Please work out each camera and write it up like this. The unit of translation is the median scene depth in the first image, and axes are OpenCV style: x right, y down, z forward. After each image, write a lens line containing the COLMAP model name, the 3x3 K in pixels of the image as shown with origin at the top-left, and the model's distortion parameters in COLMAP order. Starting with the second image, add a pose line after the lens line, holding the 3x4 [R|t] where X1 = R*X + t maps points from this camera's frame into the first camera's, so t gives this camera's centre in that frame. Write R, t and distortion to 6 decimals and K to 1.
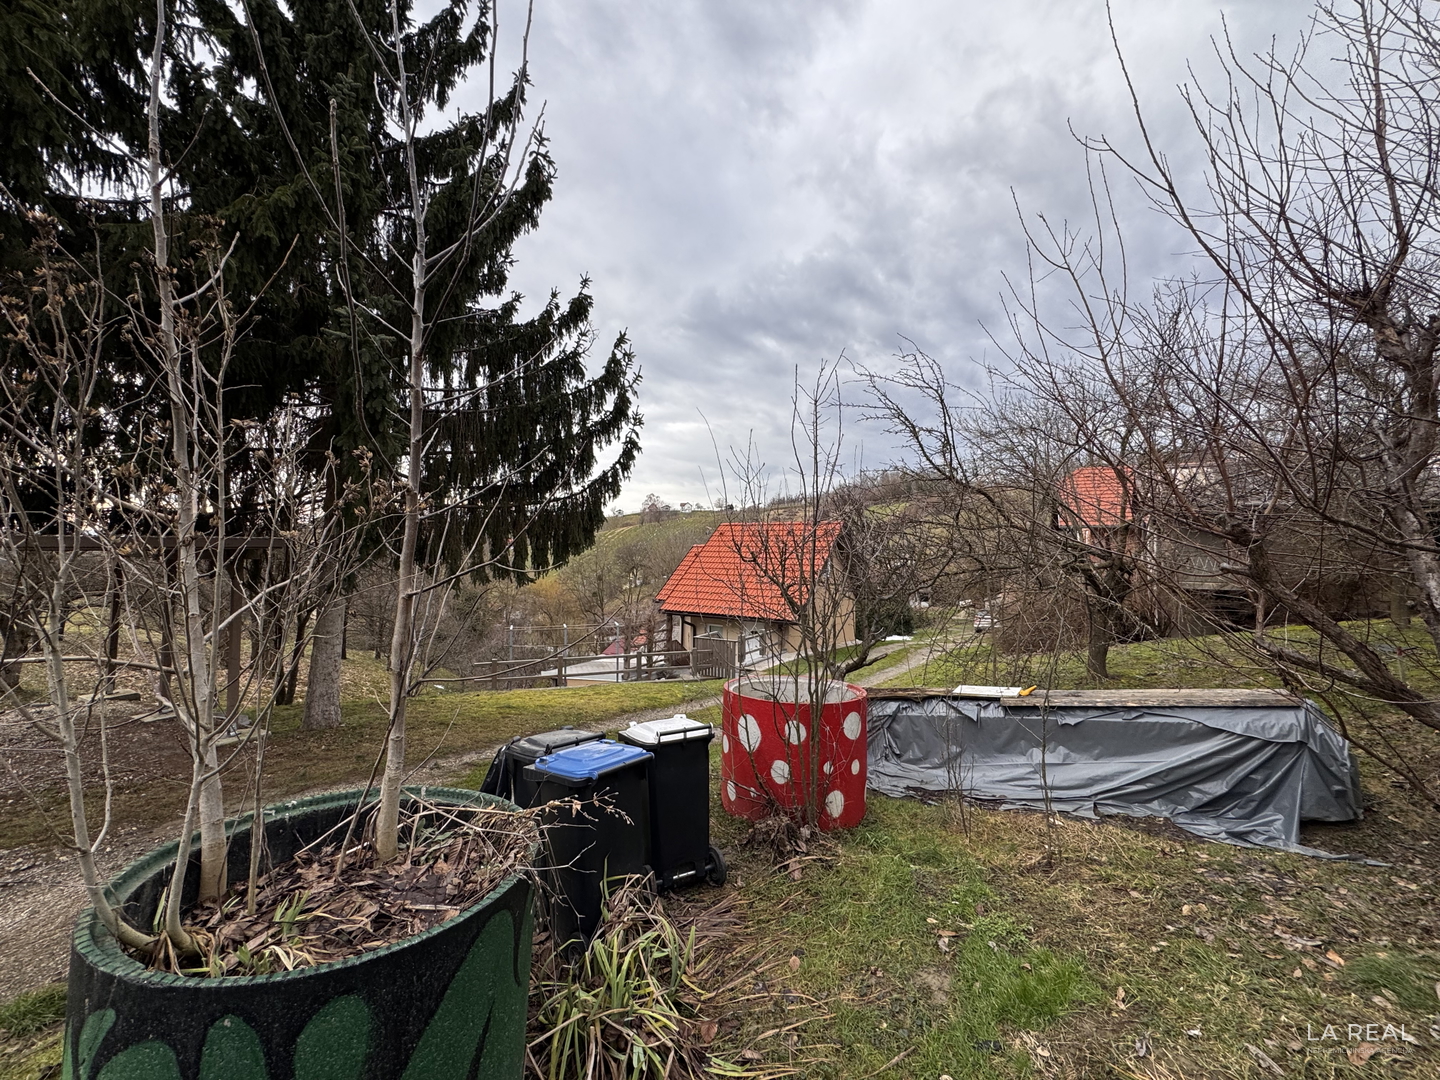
lens RADIAL K [[570.2, 0, 720.7], [0, 570.2, 545.0], [0, 0, 1]] dist [-0.003681, 0.000796]
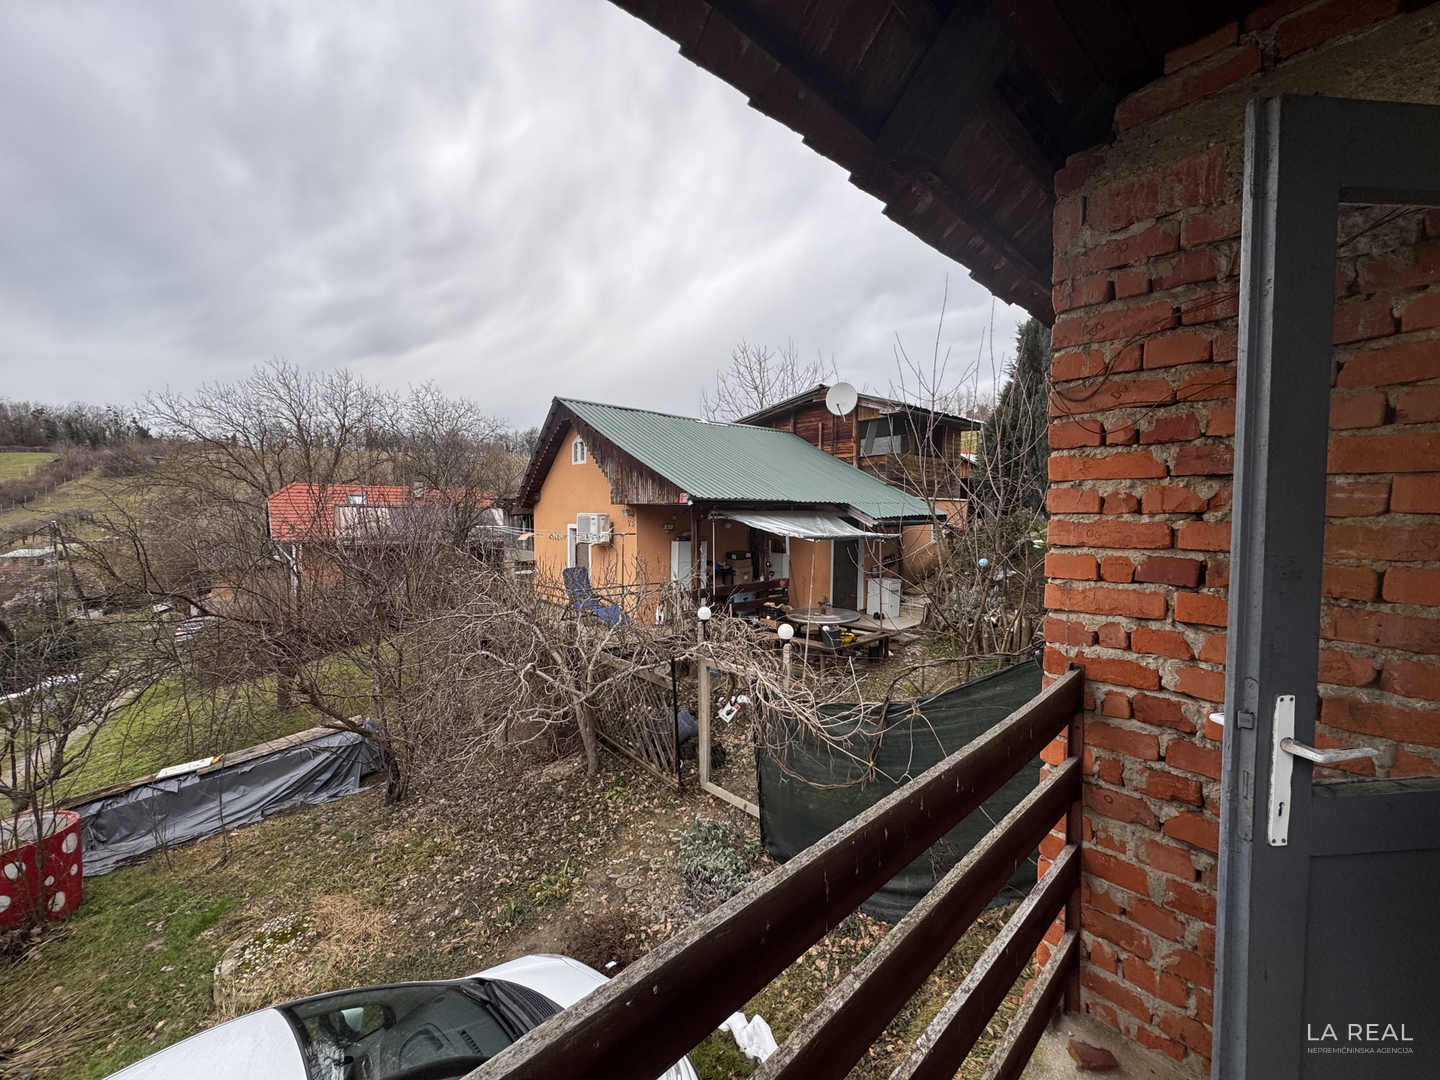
lens RADIAL K [[570.2, 0, 719.0], [0, 570.2, 535.7], [0, 0, 1]] dist [-0.003681, 0.000796]
pose [[0.378451, -0.042100, 0.924663, -0.404378], [-0.004627, 0.998867, 0.047372, -0.488832], [-0.925610, -0.022206, 0.377828, -0.960427]]
